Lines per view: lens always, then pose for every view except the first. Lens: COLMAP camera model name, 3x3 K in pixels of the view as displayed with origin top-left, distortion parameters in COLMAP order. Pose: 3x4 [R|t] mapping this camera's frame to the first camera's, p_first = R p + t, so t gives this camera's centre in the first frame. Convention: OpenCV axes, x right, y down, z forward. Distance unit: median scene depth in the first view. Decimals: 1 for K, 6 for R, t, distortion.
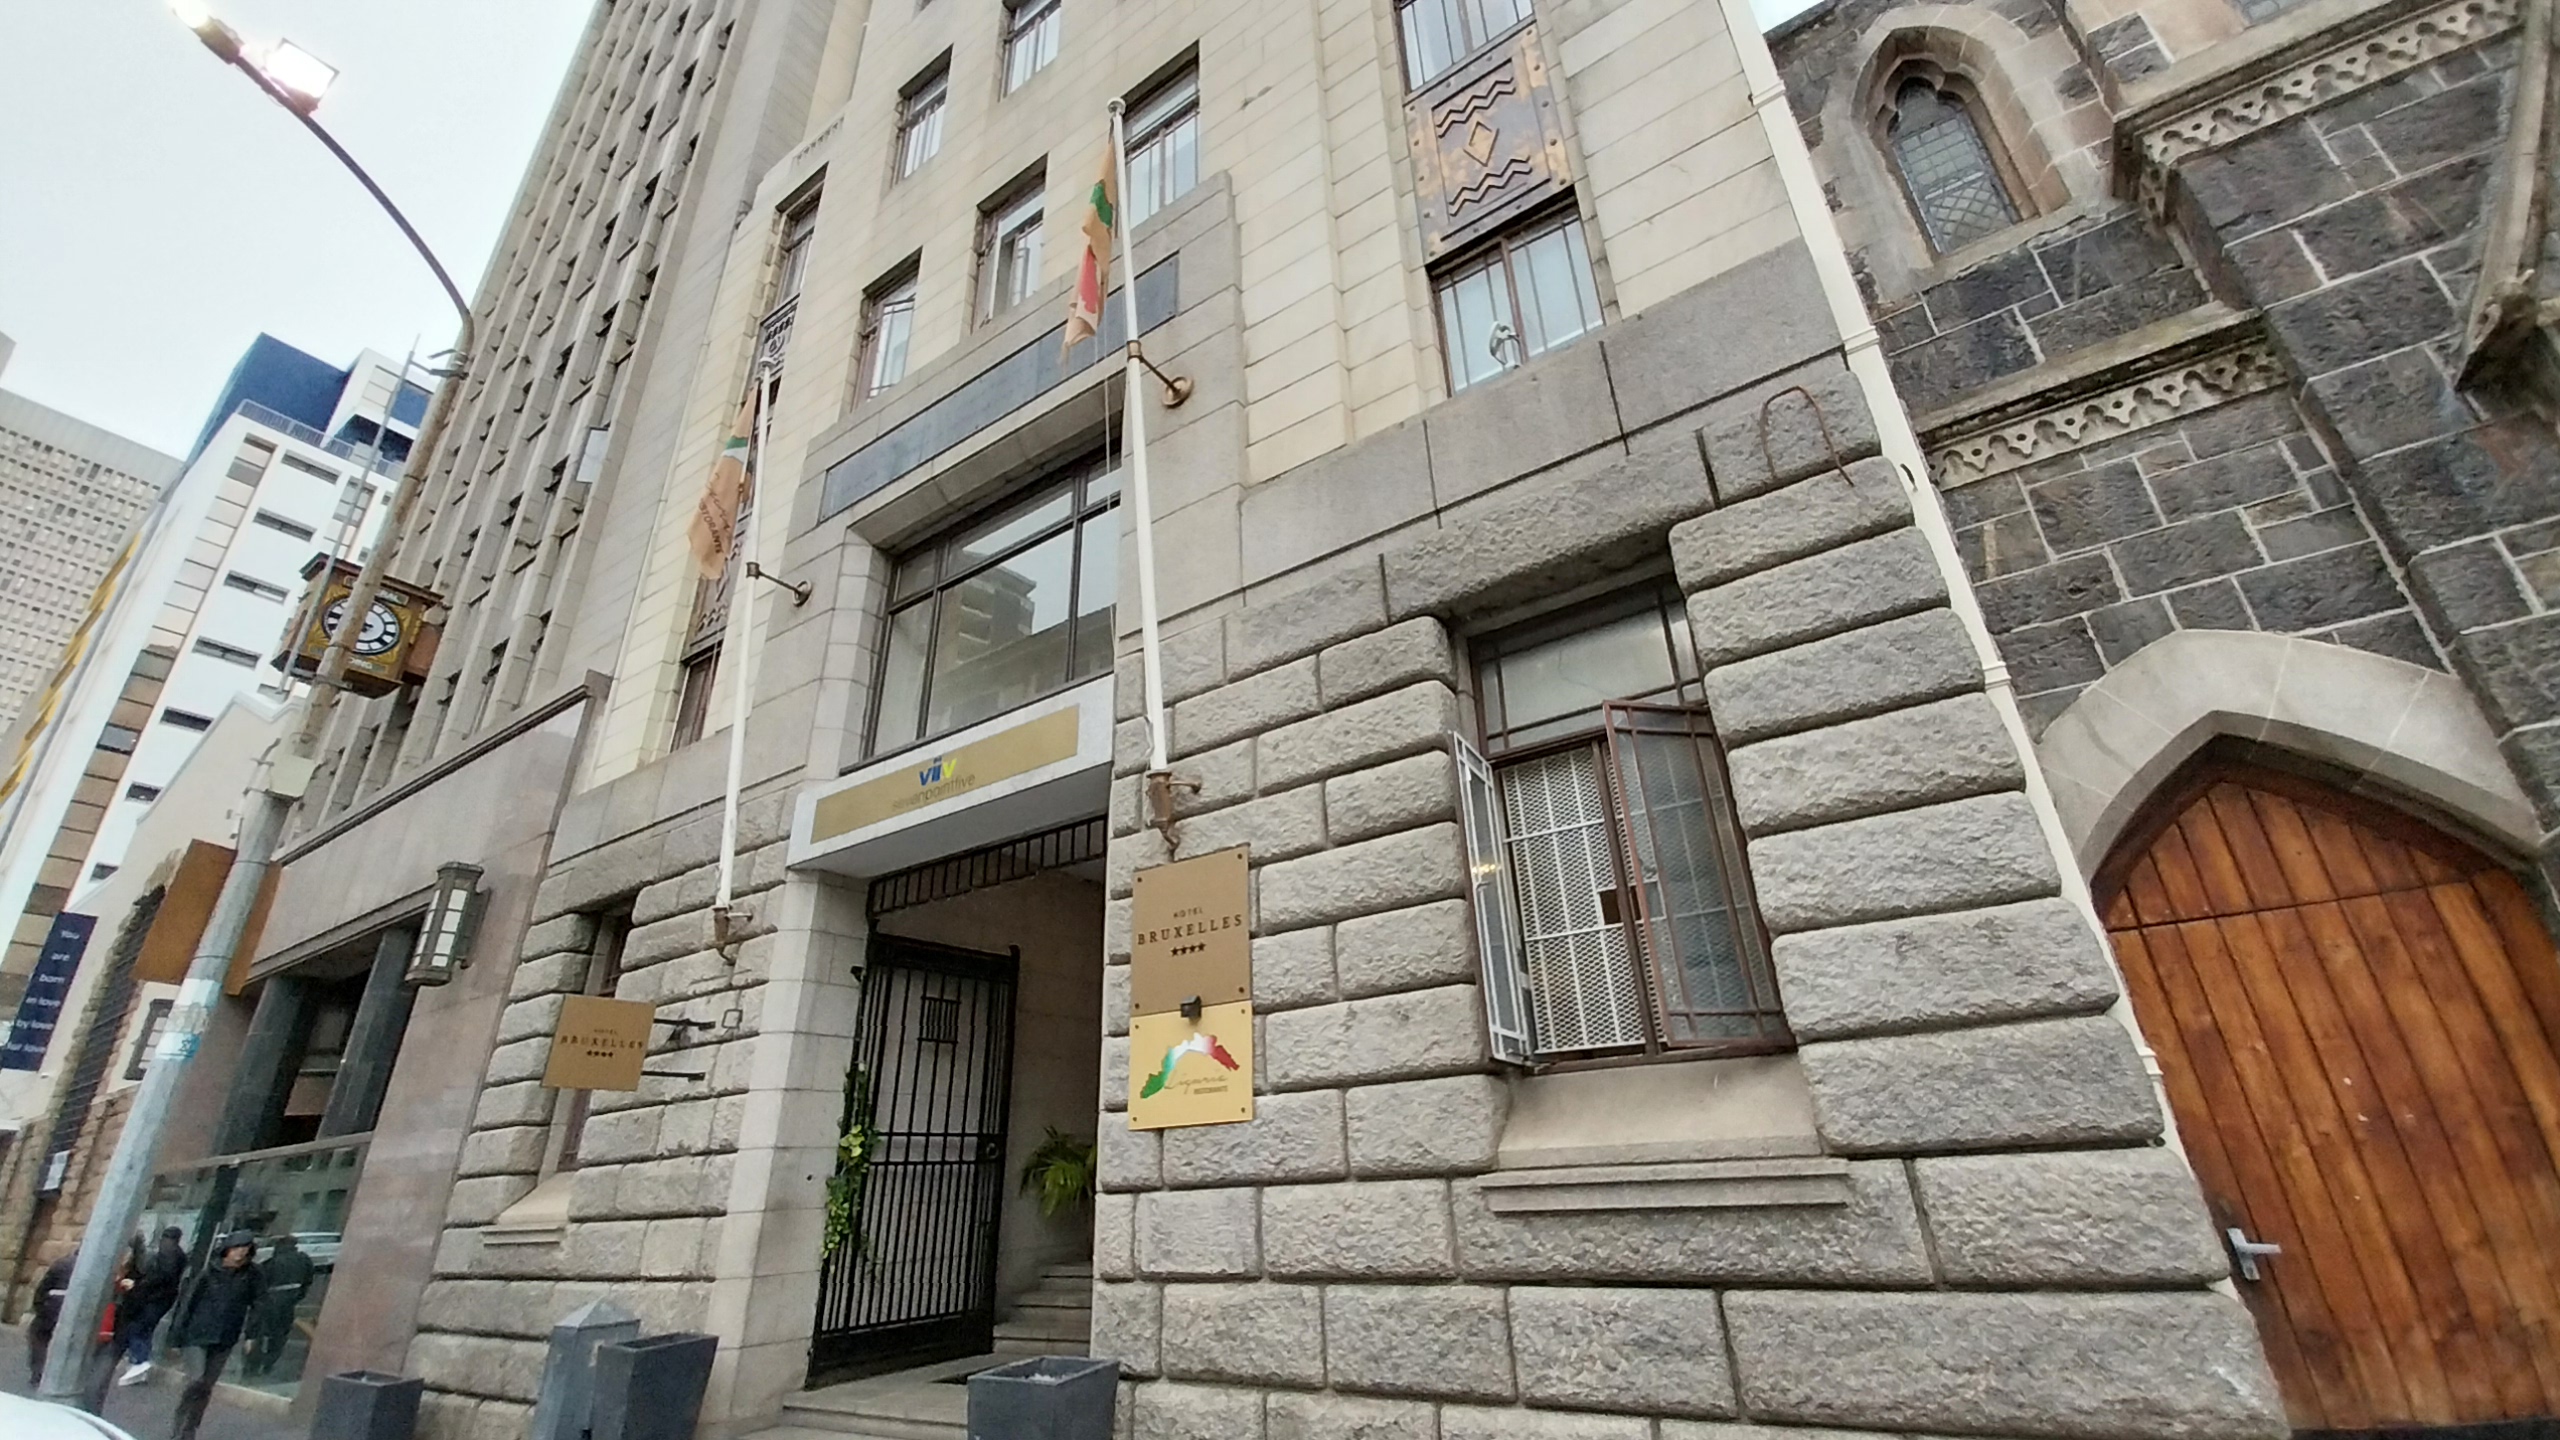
lens RADIAL K [[1000.5, 0, 1283.7], [0, 1000.5, 720.9], [0, 0, 1]] dist [0.002715, -0.001297]
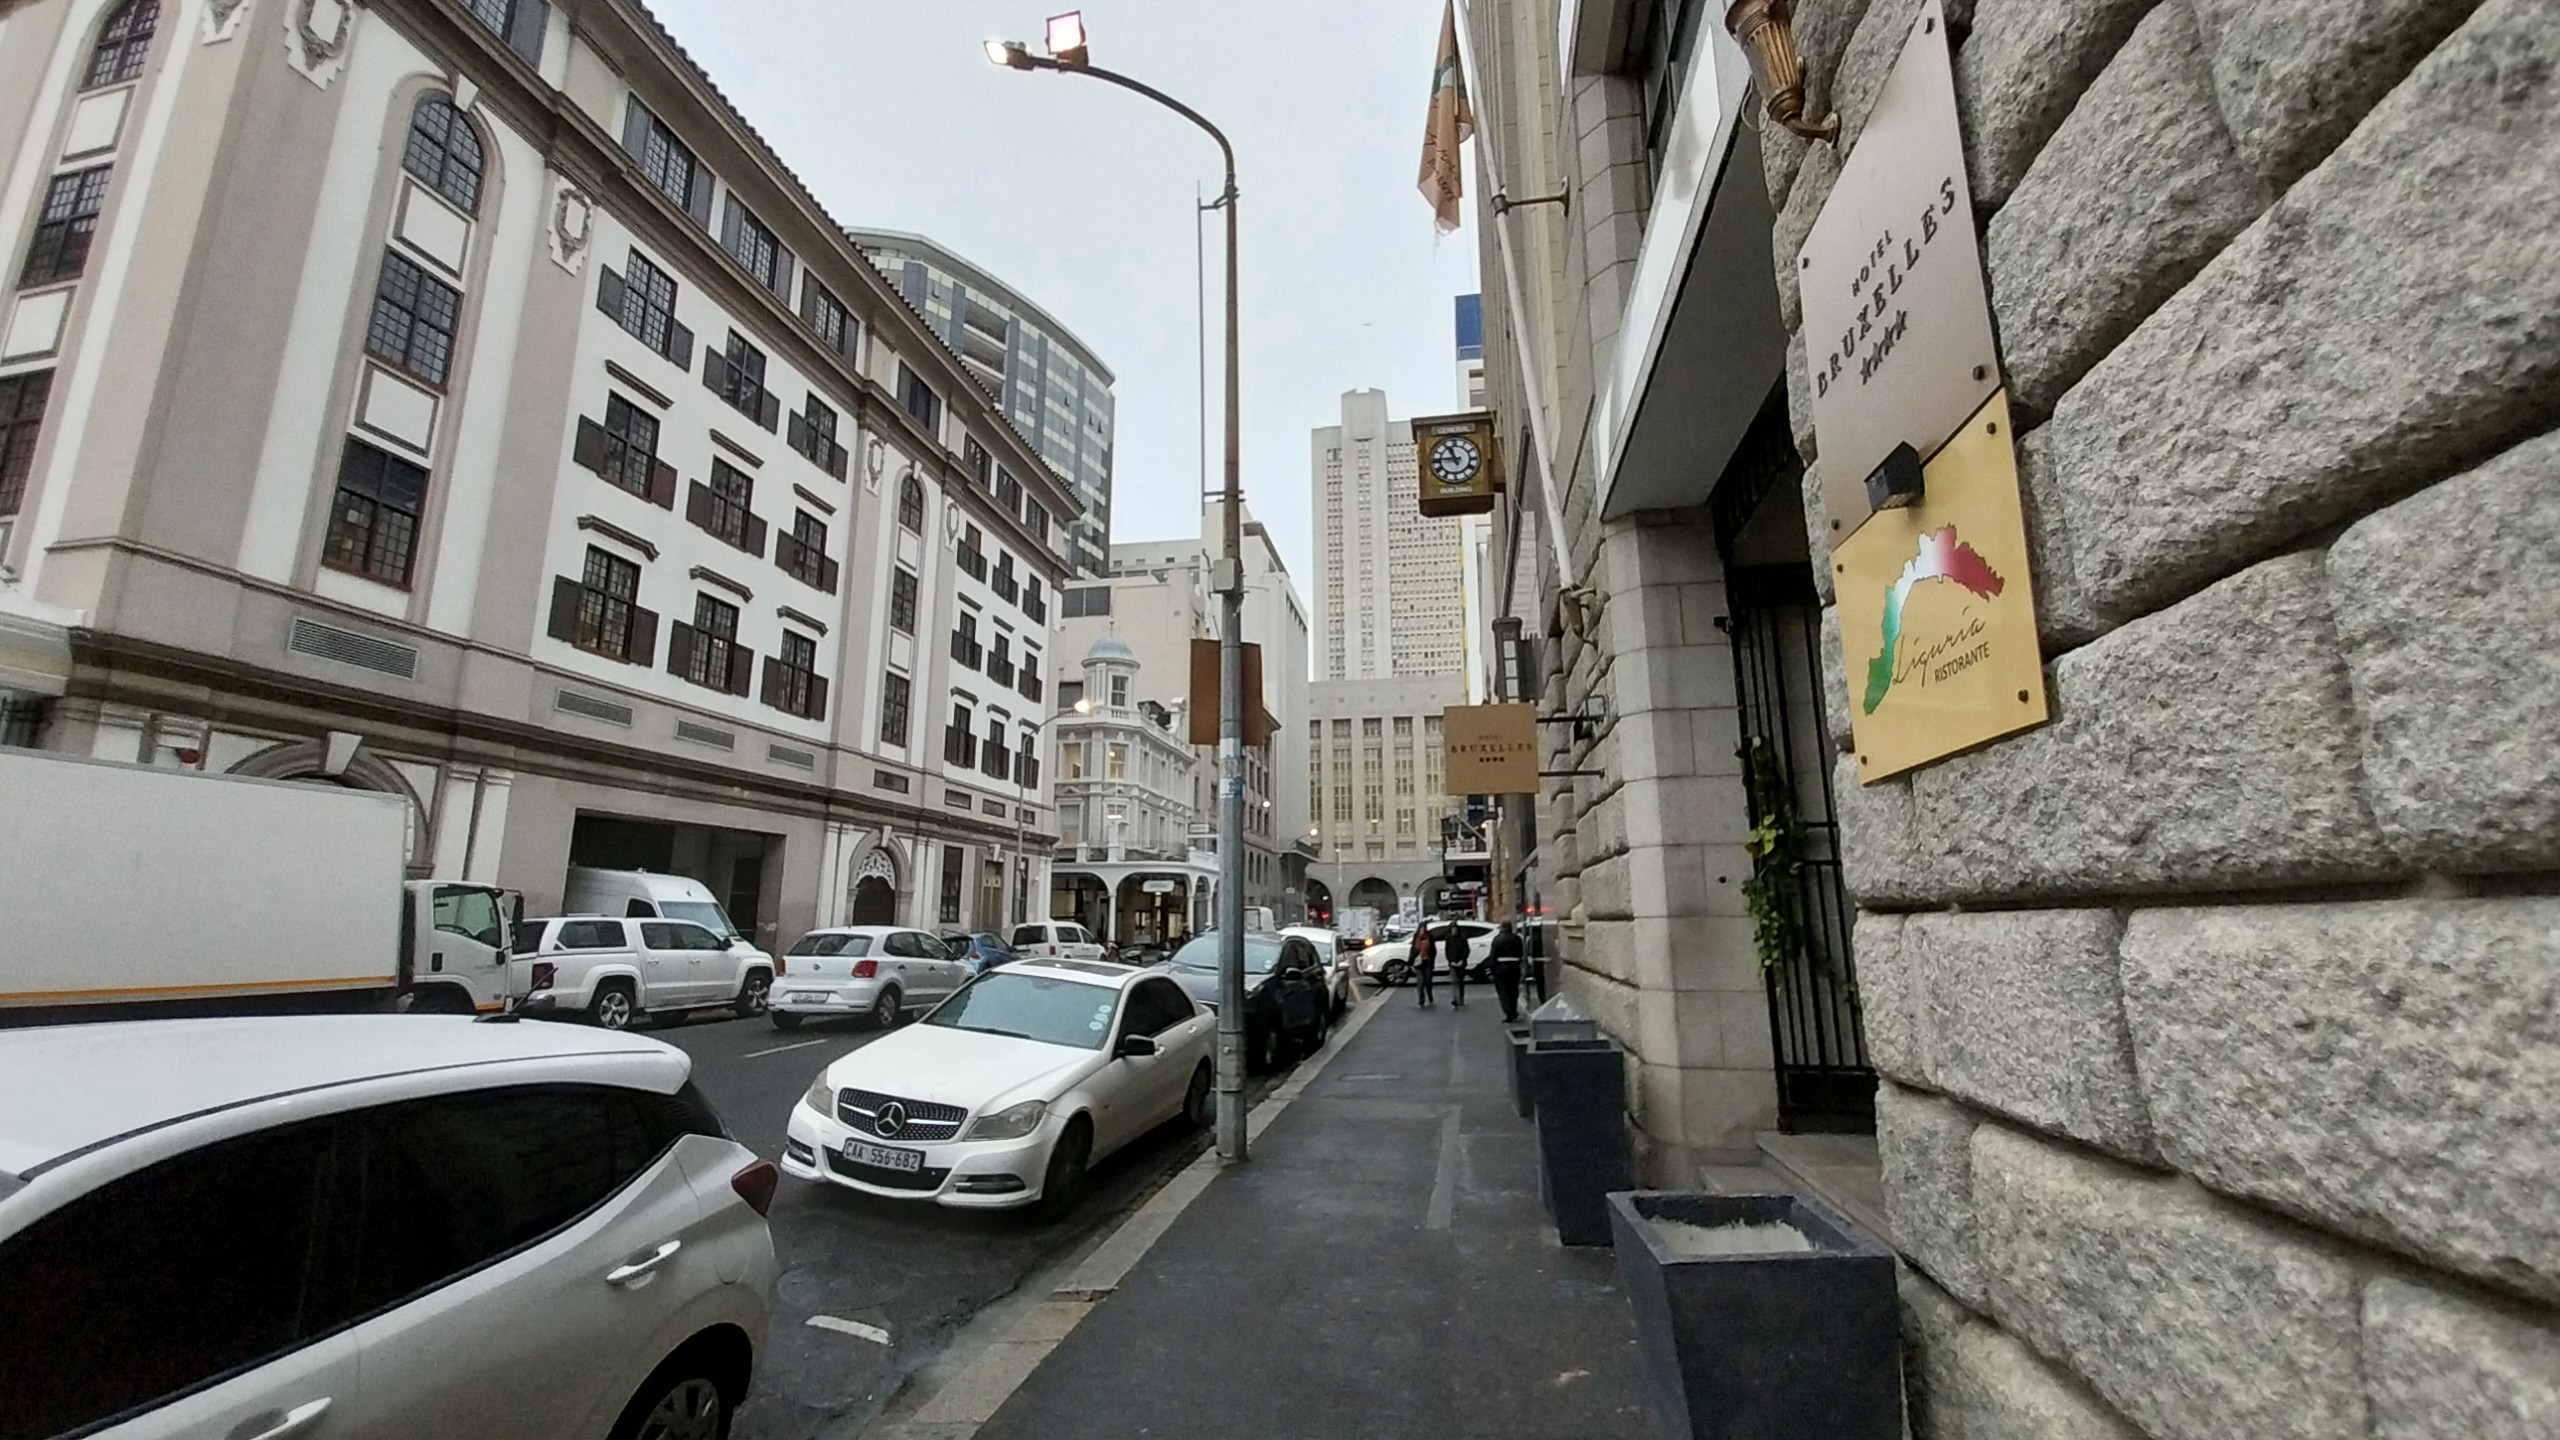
lens RADIAL K [[1000.5, 0, 1281.1], [0, 1000.5, 722.5], [0, 0, 1]] dist [0.002715, -0.001297]
pose [[0.406658, -0.138464, -0.903027, 0.162861], [0.375067, 0.926610, 0.026823, 0.296545], [0.833039, -0.349603, 0.428746, 0.649508]]
